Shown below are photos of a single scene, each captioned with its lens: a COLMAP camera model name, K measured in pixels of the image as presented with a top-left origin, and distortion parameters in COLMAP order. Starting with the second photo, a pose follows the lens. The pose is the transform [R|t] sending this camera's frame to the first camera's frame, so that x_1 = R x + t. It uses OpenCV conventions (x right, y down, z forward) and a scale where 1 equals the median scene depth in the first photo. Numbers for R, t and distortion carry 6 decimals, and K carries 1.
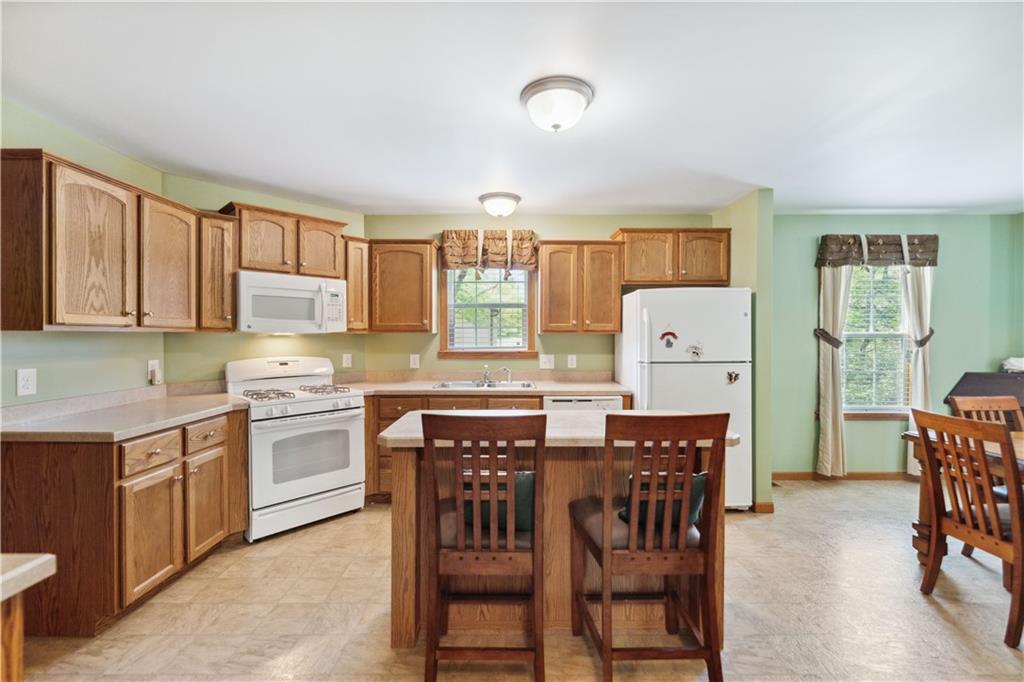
lens RADIAL K [[441.3, 0, 503.5], [0, 441.3, 339.2], [0, 0, 1]] dist [0.003585, 0.000503]
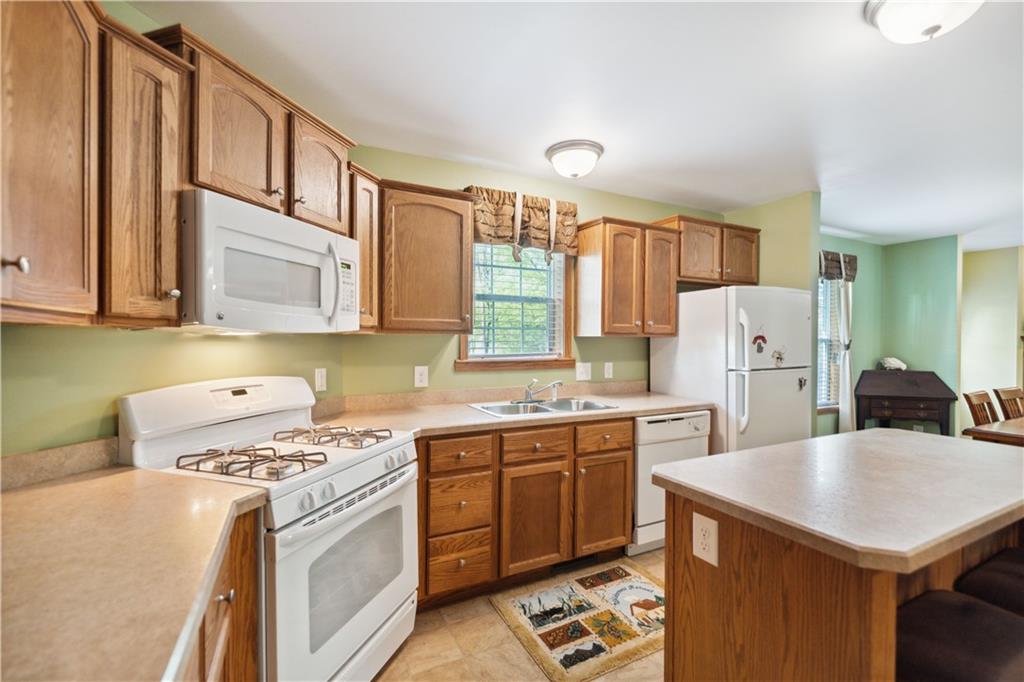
lens RADIAL K [[440.7, 0, 504.8], [0, 440.7, 343.5], [0, 0, 1]] dist [0.001209, -0.000223]
pose [[0.892528, -0.000515, 0.450992, -0.406277], [-0.000251, 0.999999, 0.001637, -0.001147], [-0.450993, -0.001574, 0.892526, 0.365776]]
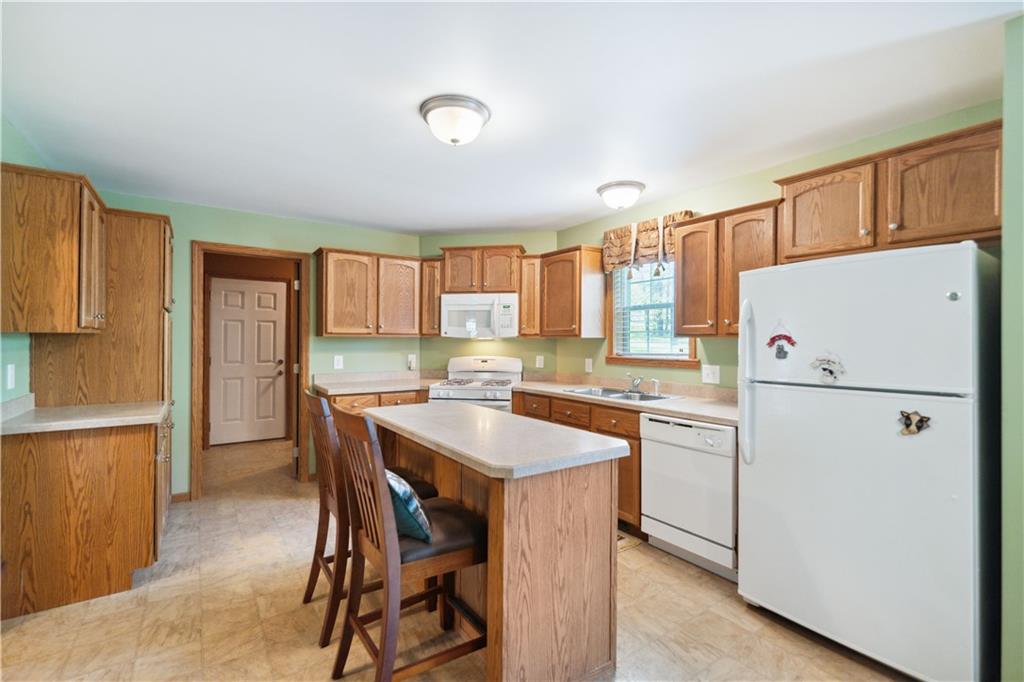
lens RADIAL K [[449.6, 0, 505.7], [0, 449.6, 340.7], [0, 0, 1]] dist [0.000555, -0.000028]
pose [[0.570492, 0.003236, -0.821297, 0.564974], [-0.011108, 0.999931, -0.003777, -0.000817], [0.821228, 0.011278, 0.570489, 0.261827]]
